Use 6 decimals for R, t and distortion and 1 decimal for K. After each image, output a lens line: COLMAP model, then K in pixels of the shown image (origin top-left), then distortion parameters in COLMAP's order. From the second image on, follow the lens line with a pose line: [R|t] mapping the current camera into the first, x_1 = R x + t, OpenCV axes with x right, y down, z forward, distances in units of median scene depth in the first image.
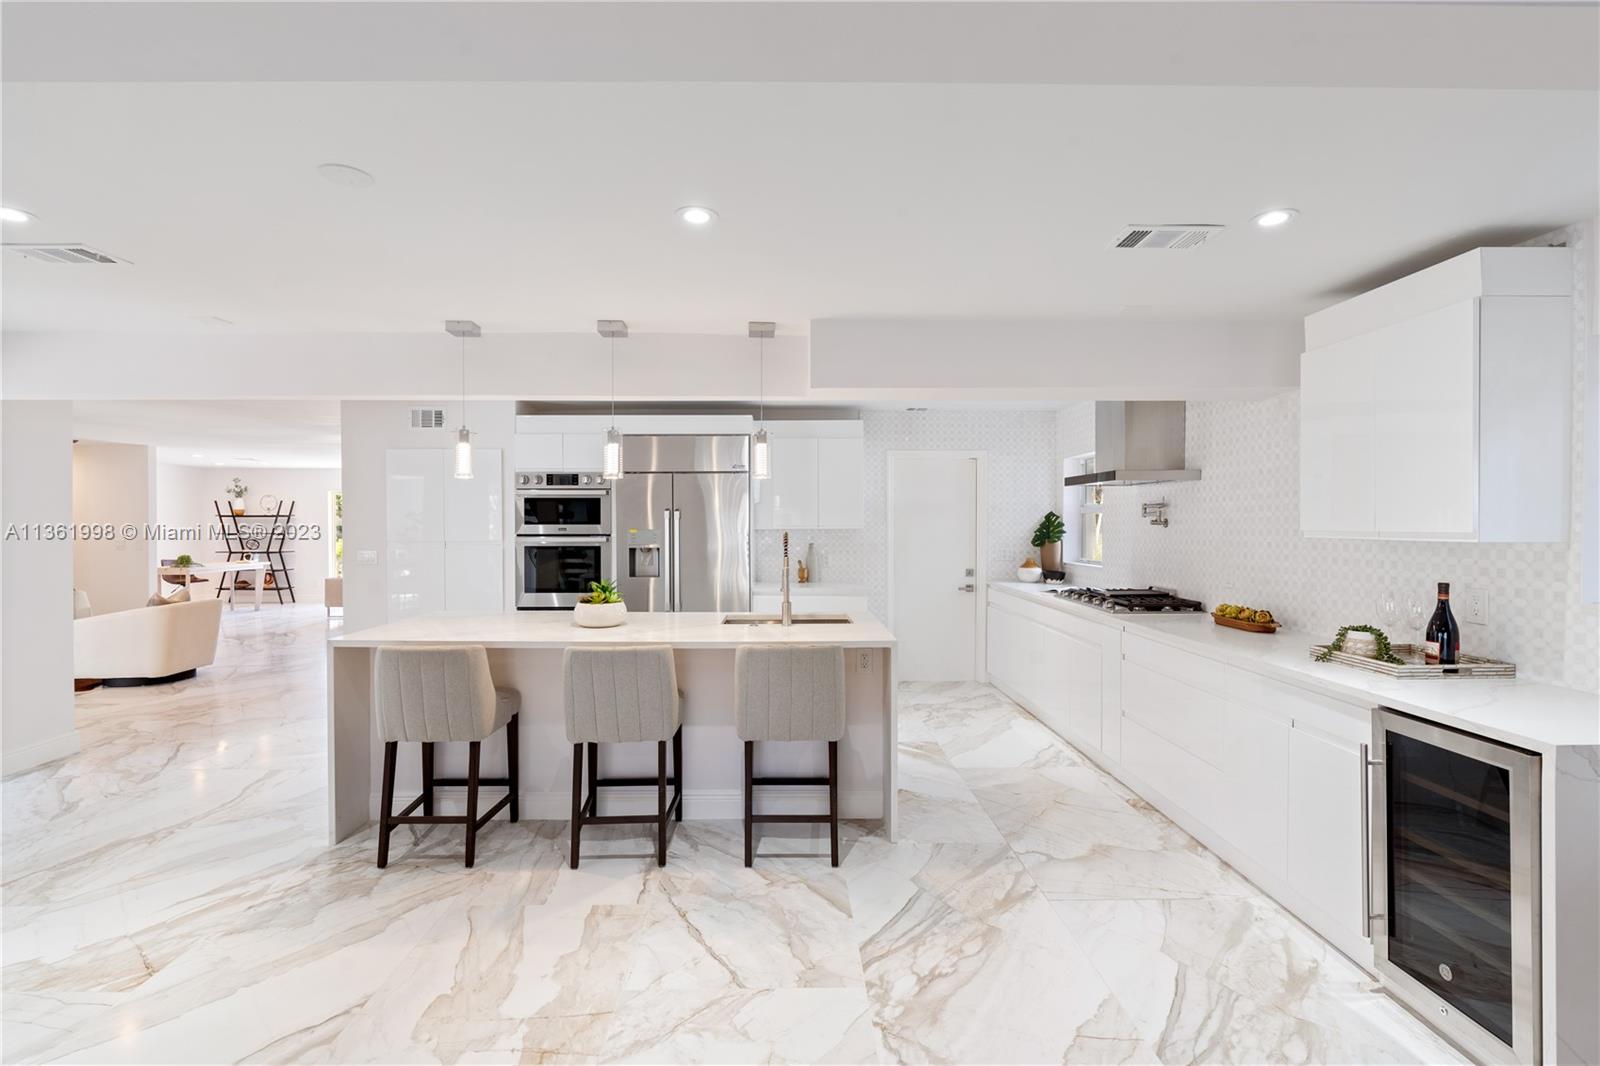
lens RADIAL K [[718.0, 0, 800.0], [0, 718.0, 533.0], [0, 0, 1]] dist [-0.005664, 0.000005]
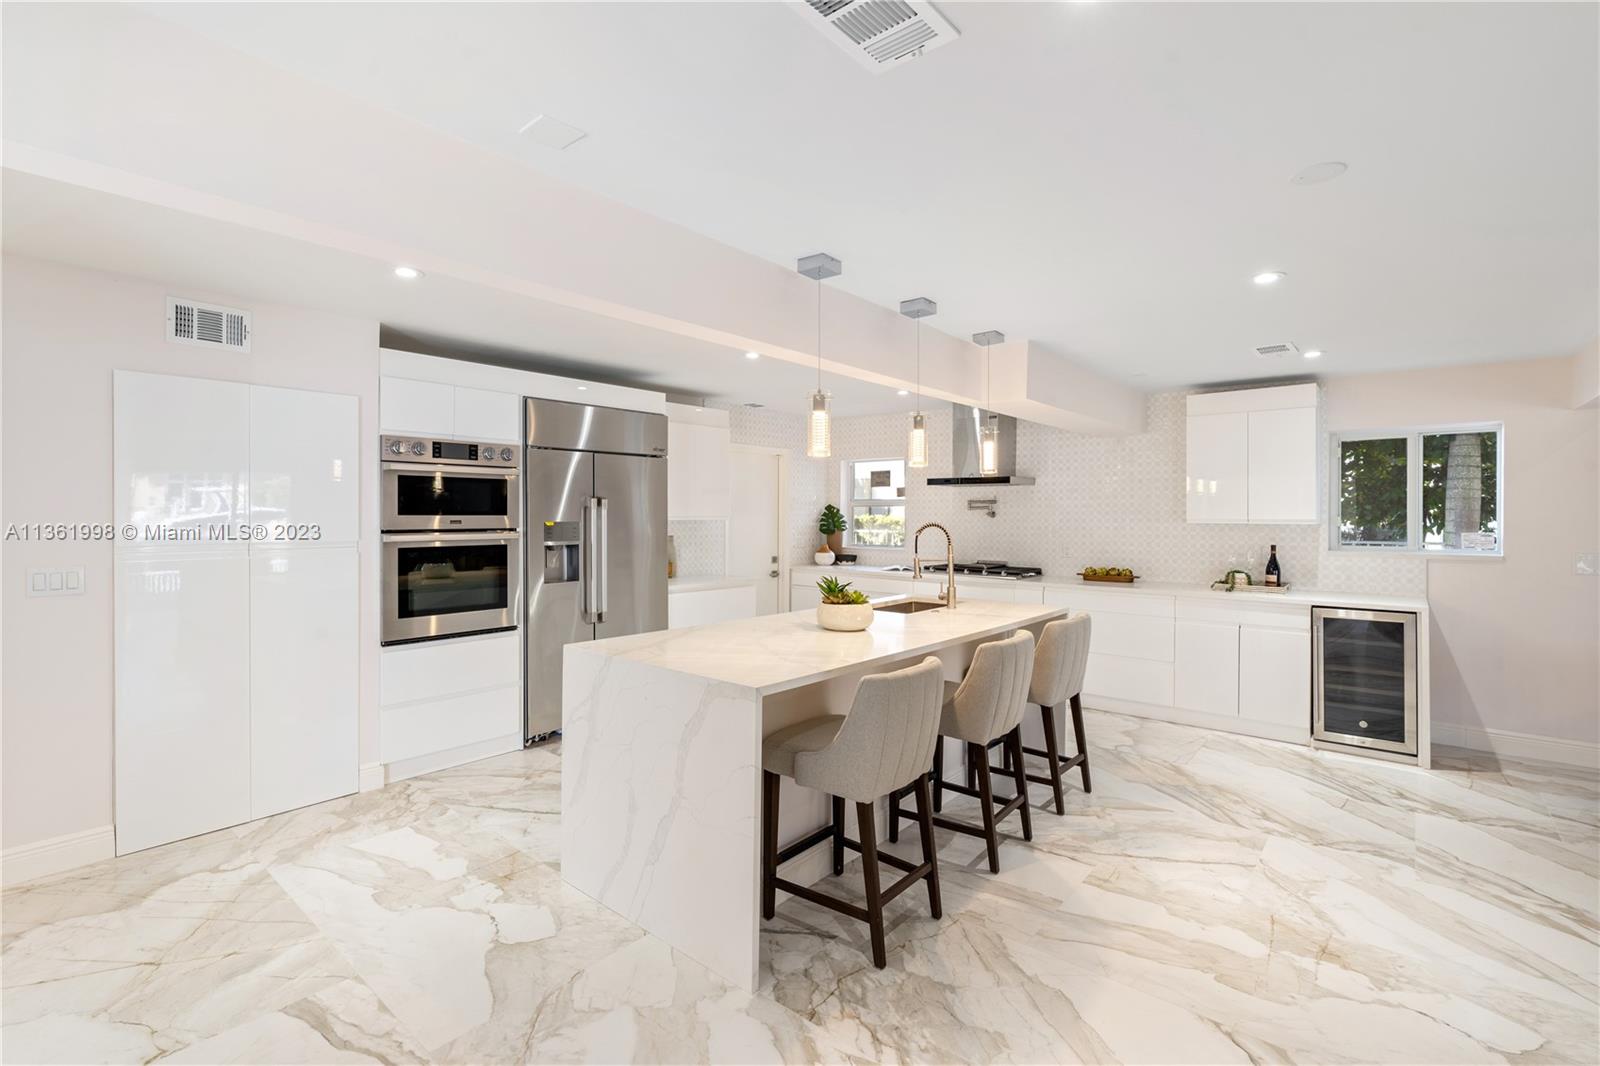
lens RADIAL K [[706.8, 0, 800.5], [0, 706.8, 520.1], [0, 0, 1]] dist [-0.002810, 0.000419]
pose [[0.666447, -0.004267, 0.745540, -0.862703], [0.008733, 0.999960, -0.002083, -0.003889], [-0.745501, 0.007899, 0.666458, 0.404685]]
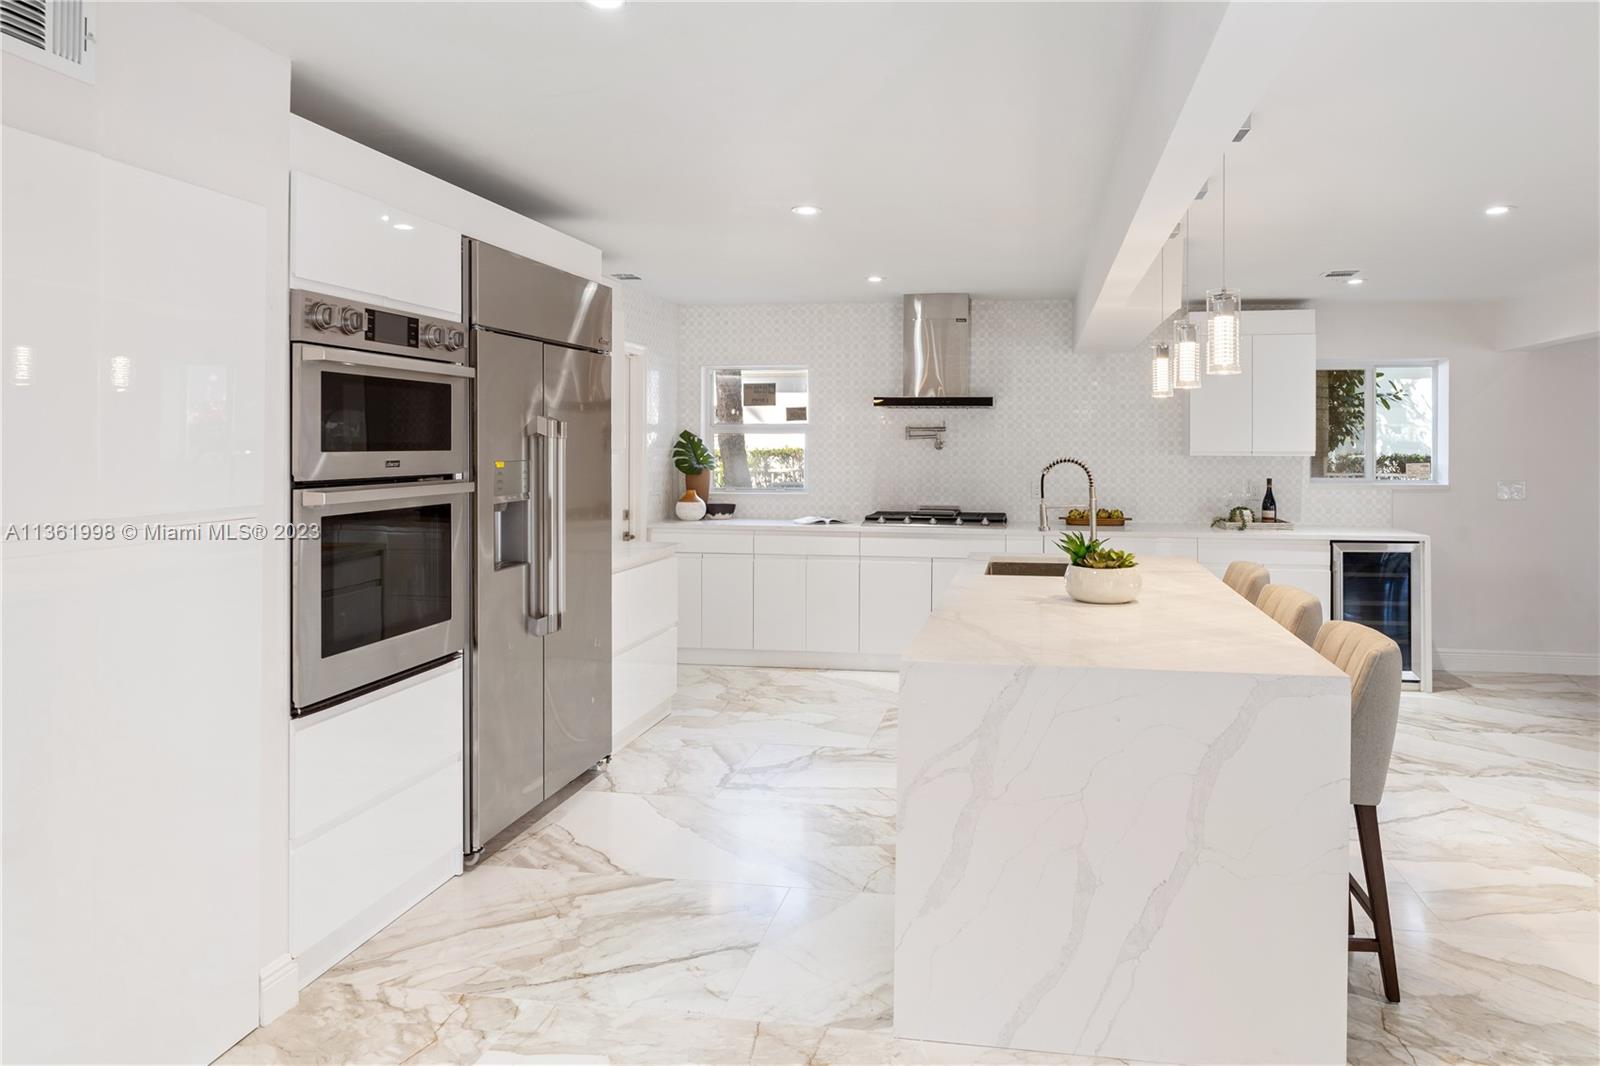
lens RADIAL K [[990.9, 0, 876.7], [0, 990.9, 444.9], [0, 0, 1]] dist [-0.001696, 0.001274]
pose [[0.181308, -0.000990, 0.983426, -1.092126], [0.011794, 0.999930, -0.001168, -0.015830], [-0.983356, 0.011811, 0.181307, 0.923988]]
